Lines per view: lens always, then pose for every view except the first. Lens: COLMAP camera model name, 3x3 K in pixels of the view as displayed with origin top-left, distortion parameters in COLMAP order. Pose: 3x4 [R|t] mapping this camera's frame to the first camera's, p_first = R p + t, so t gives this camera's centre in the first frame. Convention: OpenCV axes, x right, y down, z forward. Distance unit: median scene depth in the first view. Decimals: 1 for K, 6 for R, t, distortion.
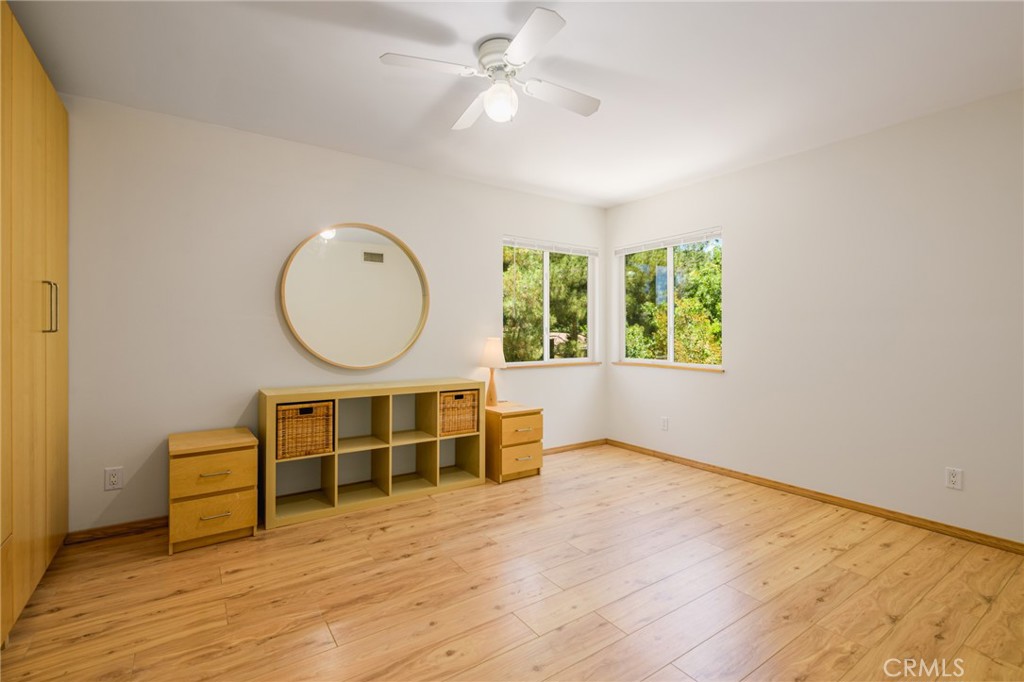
lens RADIAL K [[480.8, 0, 520.0], [0, 480.8, 327.4], [0, 0, 1]] dist [-0.042950, 0.000277]
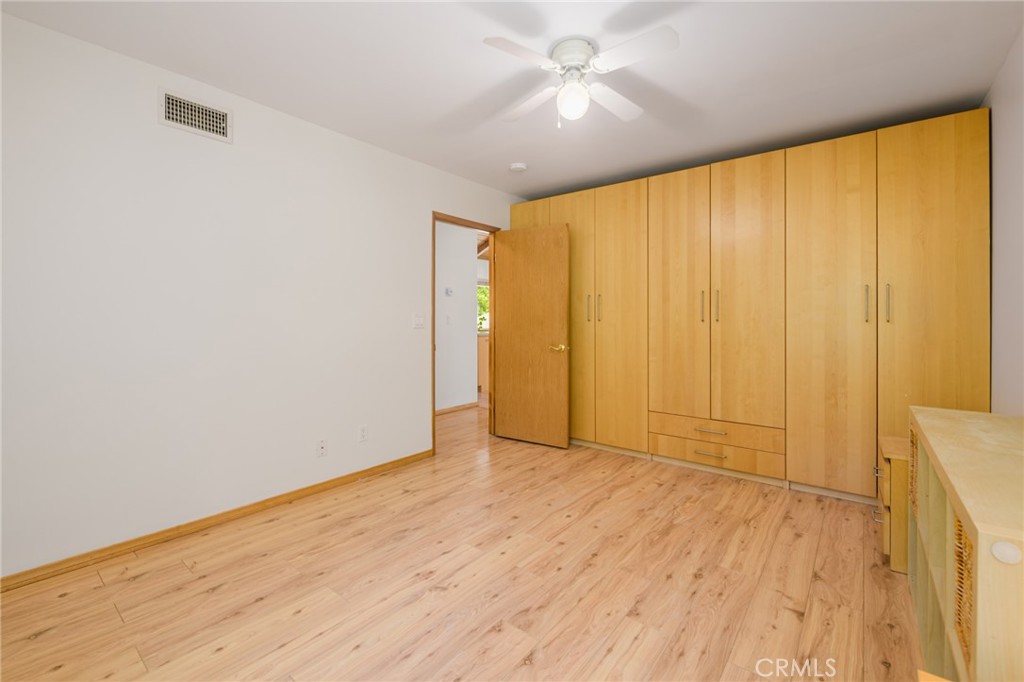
lens RADIAL K [[424.1, 0, 524.8], [0, 424.1, 337.1], [0, 0, 1]] dist [0.000019, -0.000020]
pose [[-0.955710, 0.010837, -0.294109, 0.334808], [0.001105, 0.999447, 0.033236, 0.003428], [0.294307, 0.031440, -0.955194, 1.819047]]
